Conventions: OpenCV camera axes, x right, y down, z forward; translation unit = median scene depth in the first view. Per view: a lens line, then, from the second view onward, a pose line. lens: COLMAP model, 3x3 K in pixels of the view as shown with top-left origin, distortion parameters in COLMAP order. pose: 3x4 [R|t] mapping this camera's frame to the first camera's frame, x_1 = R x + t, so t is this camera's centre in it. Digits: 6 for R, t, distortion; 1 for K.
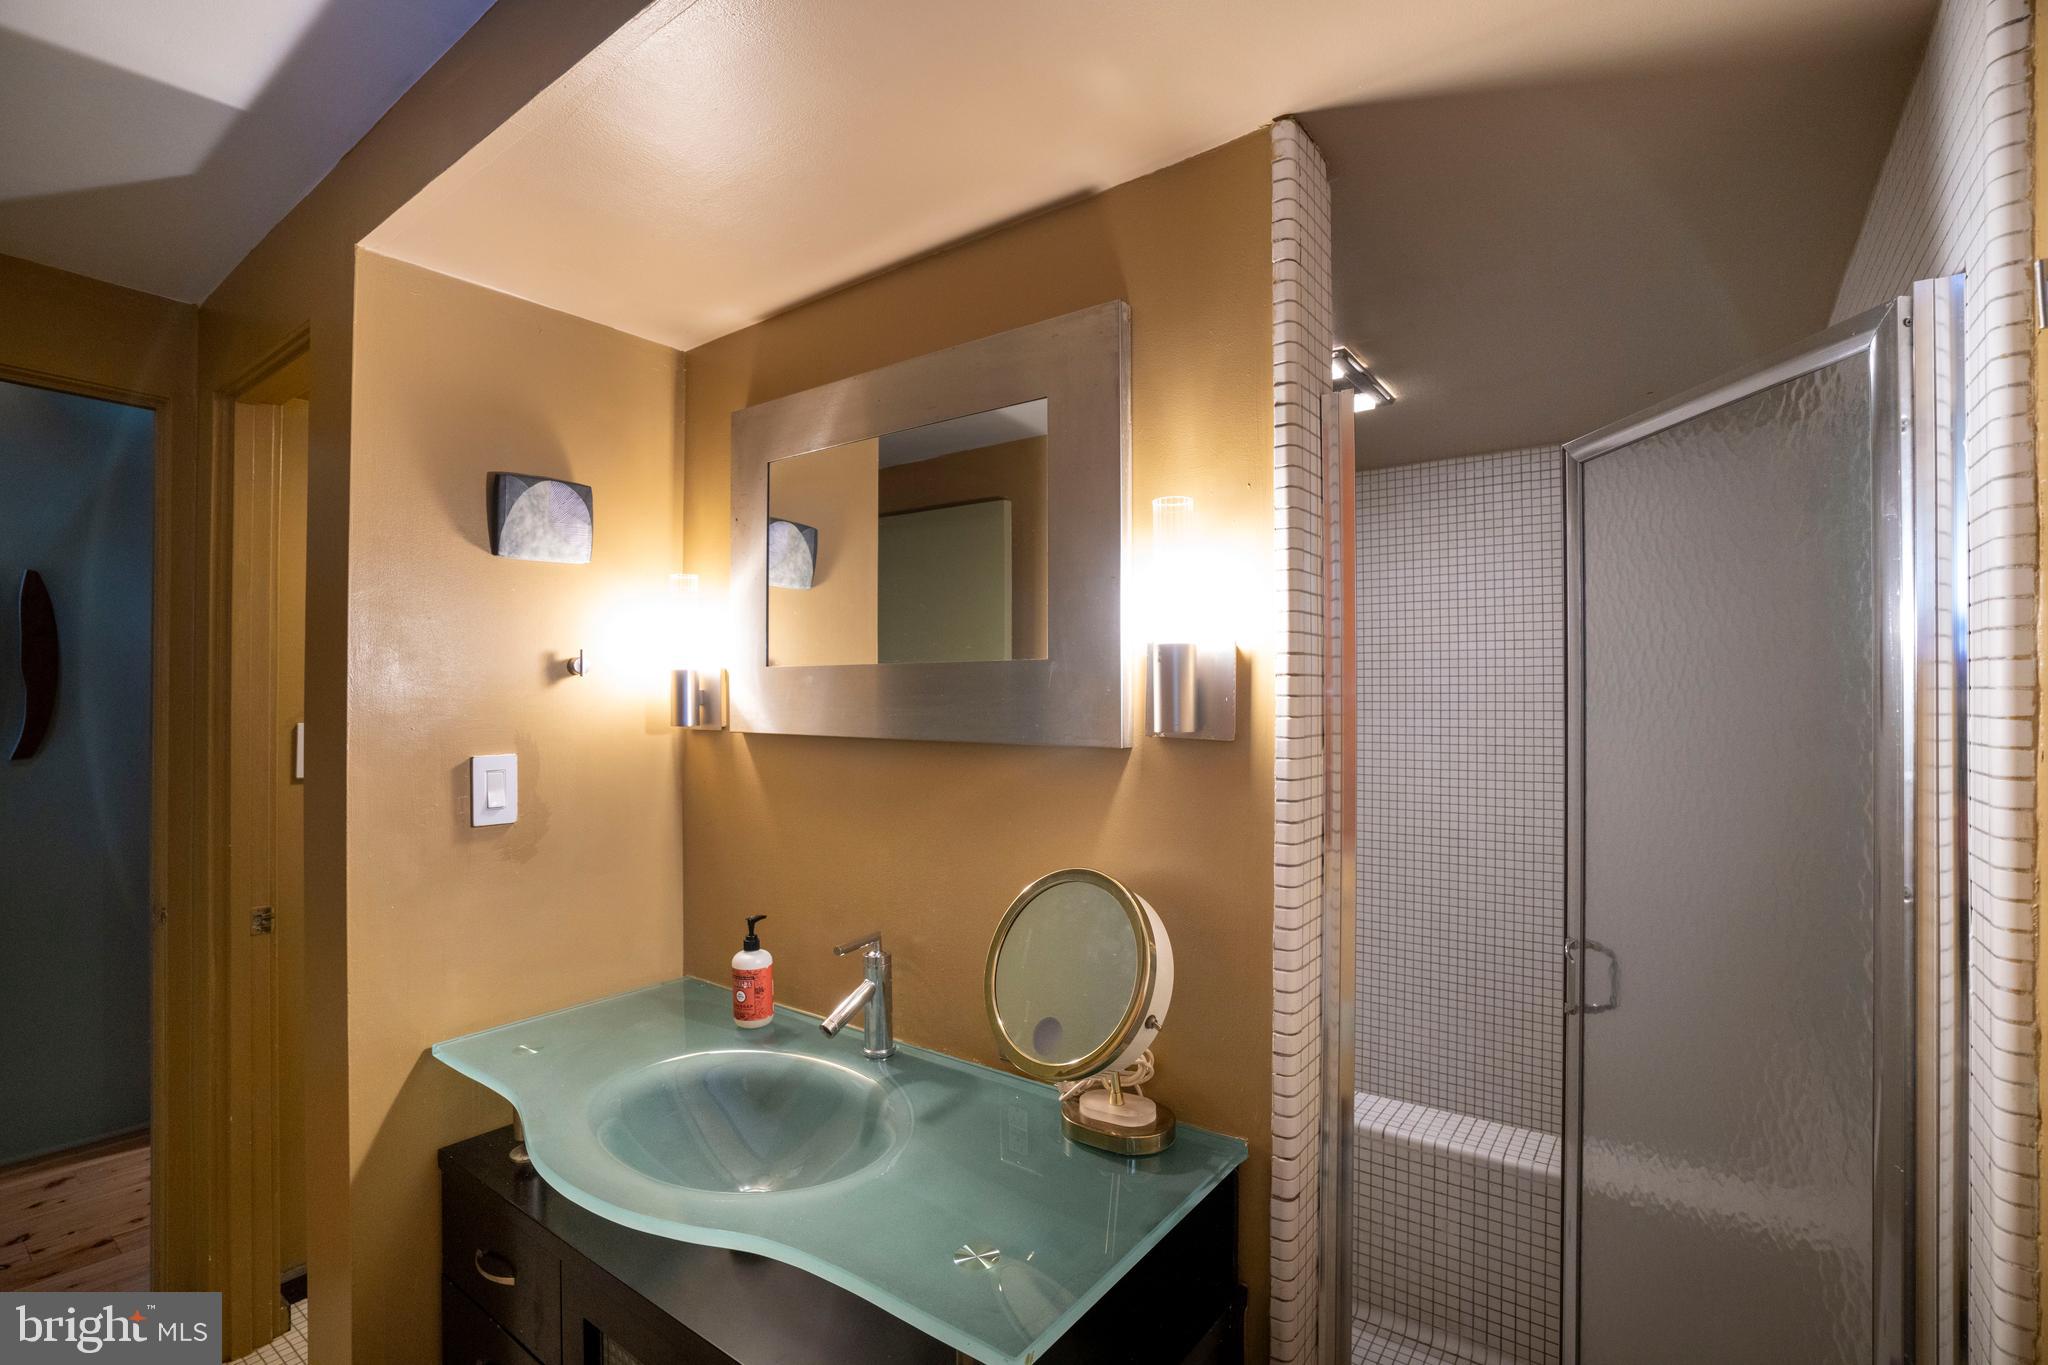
lens RADIAL K [[953.4, 0, 1009.3], [0, 953.4, 677.4], [0, 0, 1]] dist [-0.055094, 0.017699]
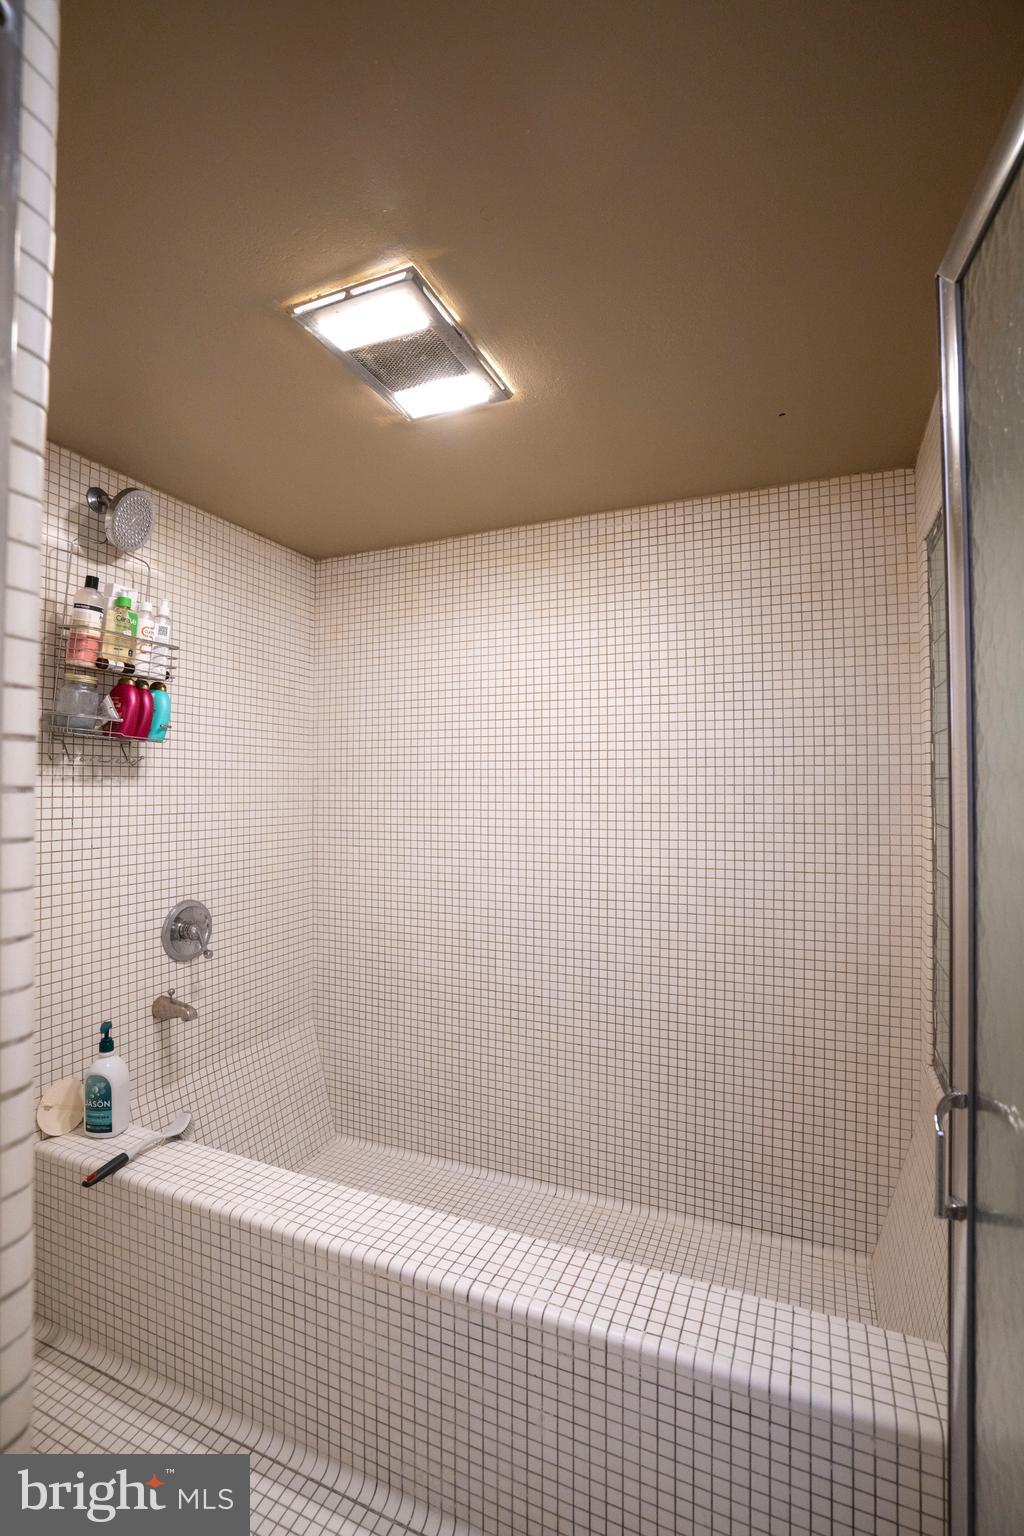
lens RADIAL K [[715.0, 0, 504.3], [0, 715.0, 766.2], [0, 0, 1]] dist [-0.055094, 0.017699]
pose [[0.975875, 0.005249, 0.218266, 0.216698], [-0.003062, 0.999942, -0.010355, 0.042059], [-0.218307, 0.009436, 0.975834, 0.309564]]
